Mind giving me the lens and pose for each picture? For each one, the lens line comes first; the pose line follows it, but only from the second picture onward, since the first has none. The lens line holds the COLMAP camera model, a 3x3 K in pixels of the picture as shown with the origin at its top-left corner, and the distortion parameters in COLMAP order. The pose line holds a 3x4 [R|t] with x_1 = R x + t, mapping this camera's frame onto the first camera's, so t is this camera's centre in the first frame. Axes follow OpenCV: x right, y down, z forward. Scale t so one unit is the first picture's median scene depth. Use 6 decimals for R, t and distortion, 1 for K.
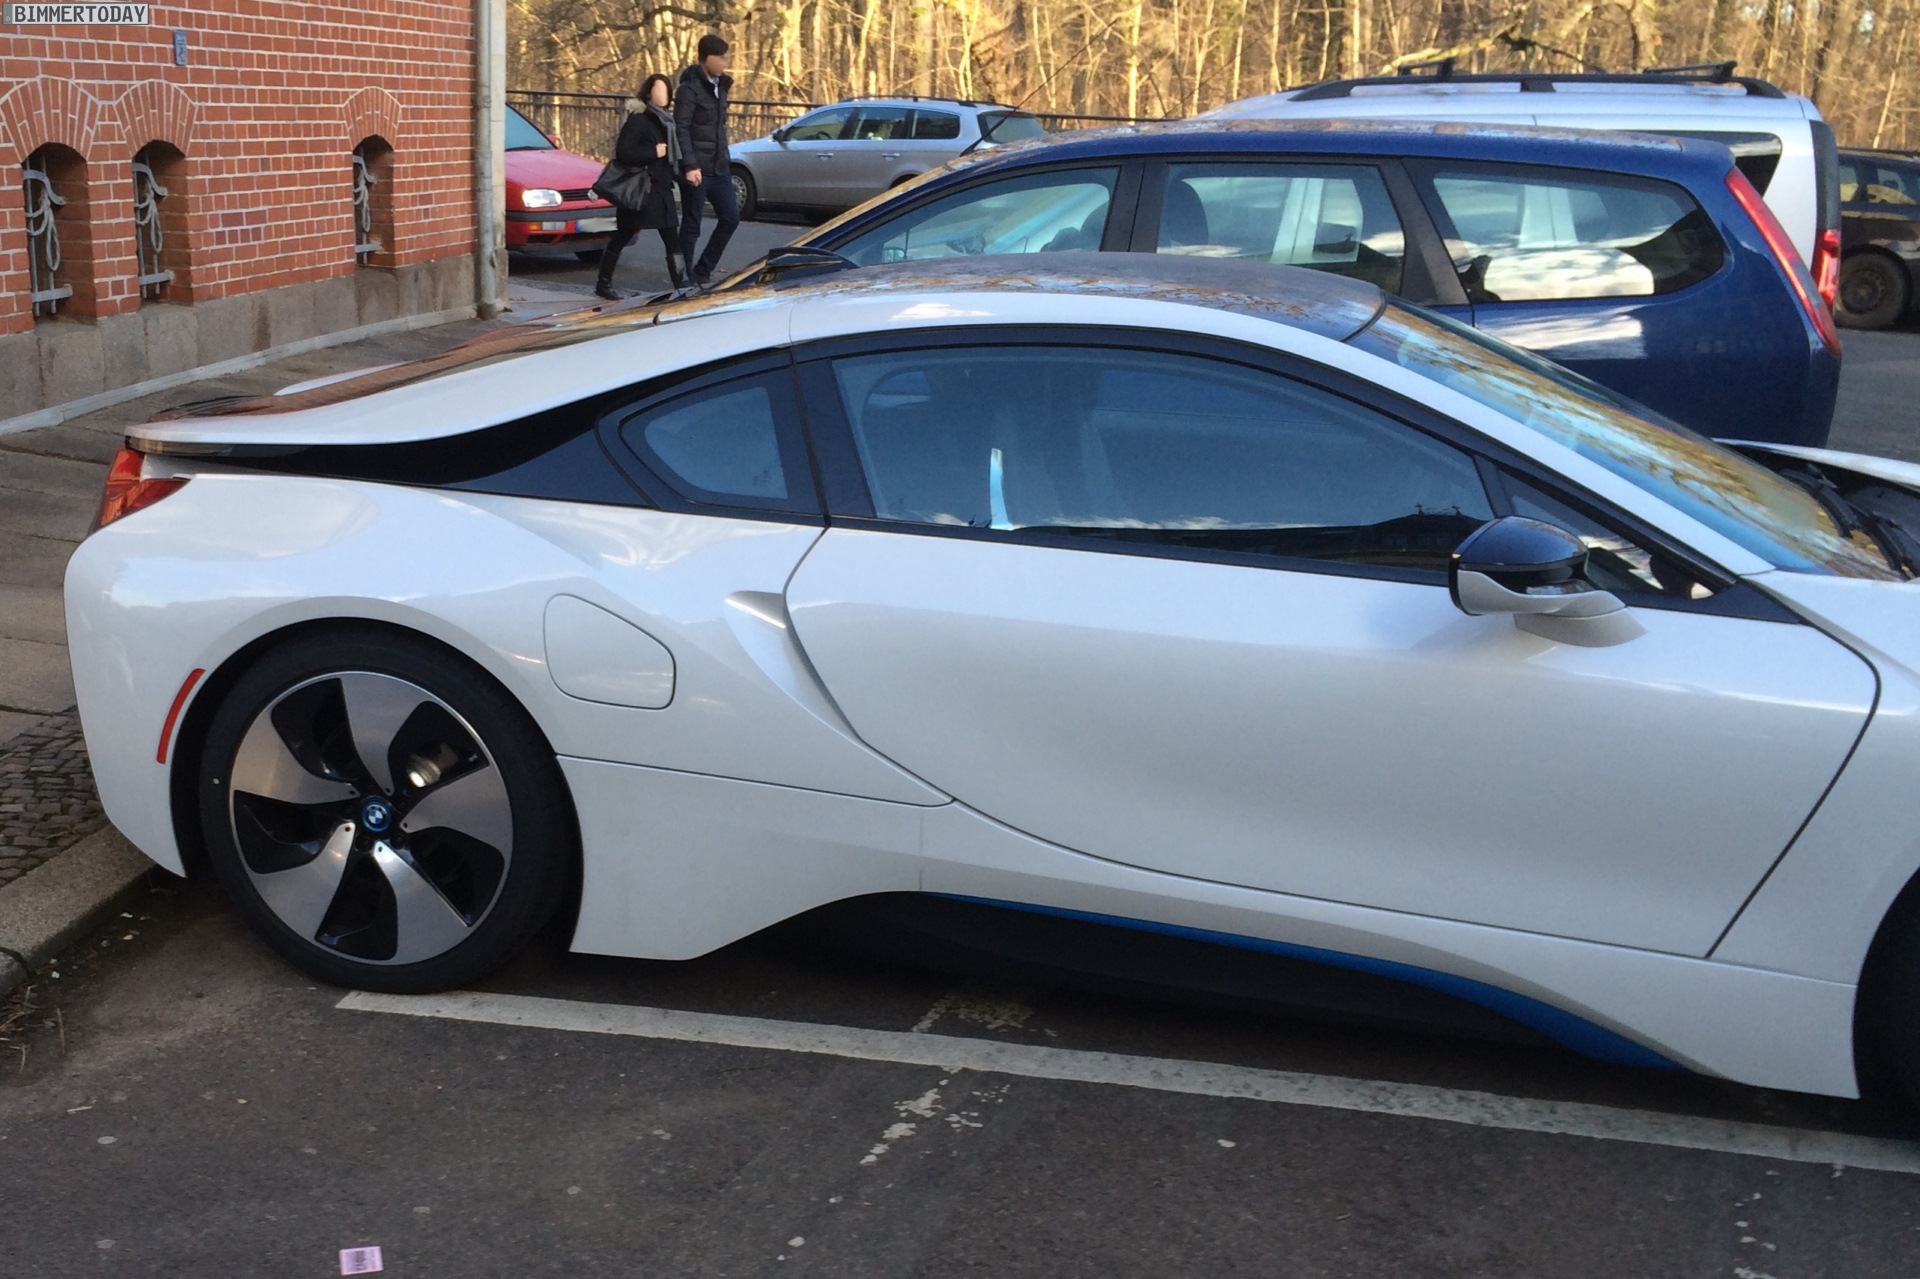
lens RADIAL K [[2068.6, 0, 655.6], [0, 2068.6, 806.5], [0, 0, 1]] dist [0.055424, -0.041638]
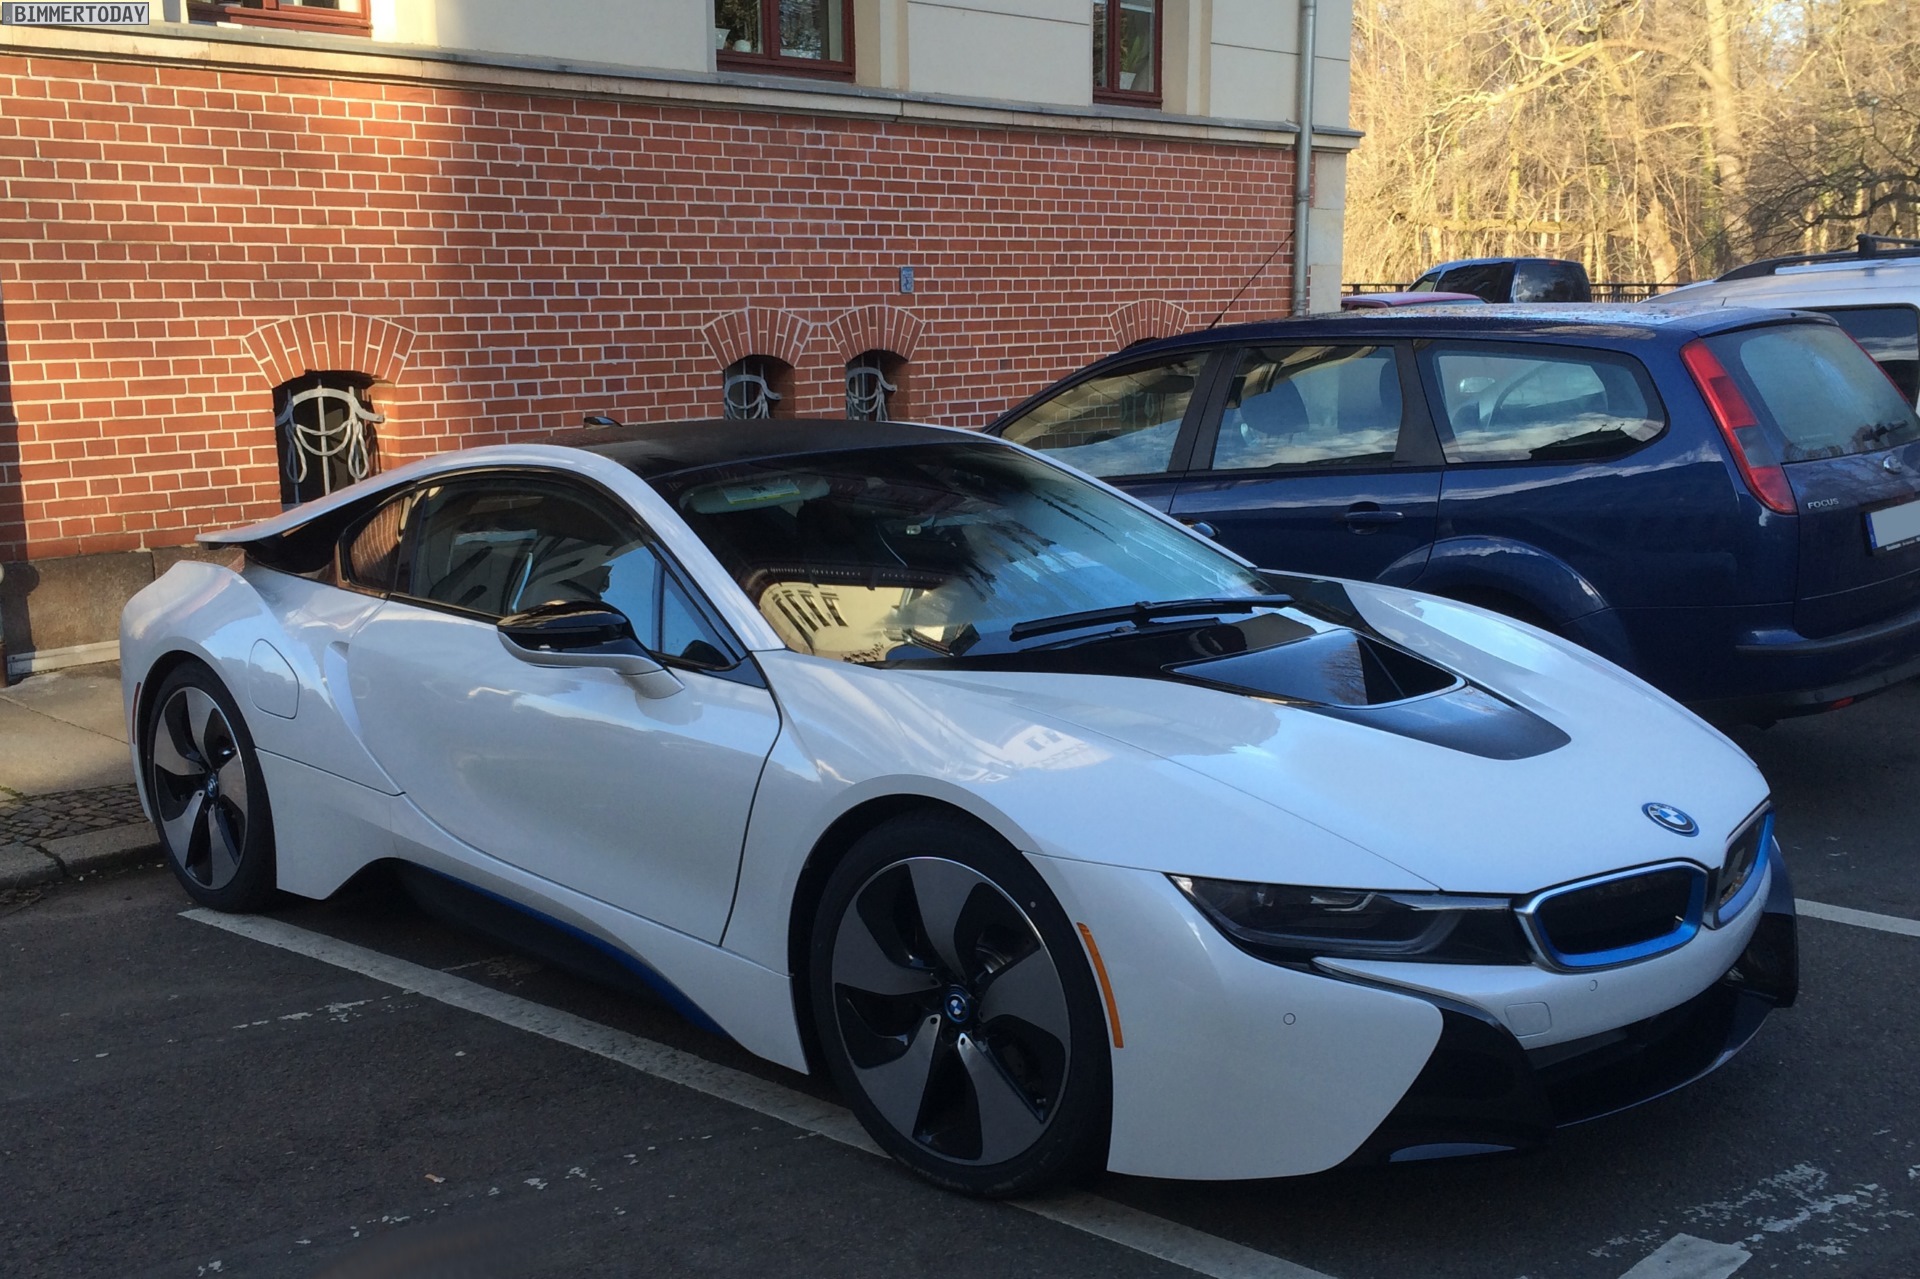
lens RADIAL K [[1956.7, 0, 960.0], [0, 1956.7, 639.5], [0, 0, 1]] dist [0.061205, -0.035478]
pose [[0.881955, 0.040393, -0.469601, 0.365881], [-0.114165, 0.984960, -0.129691, 0.008557], [0.457299, 0.167993, 0.873302, -0.006139]]
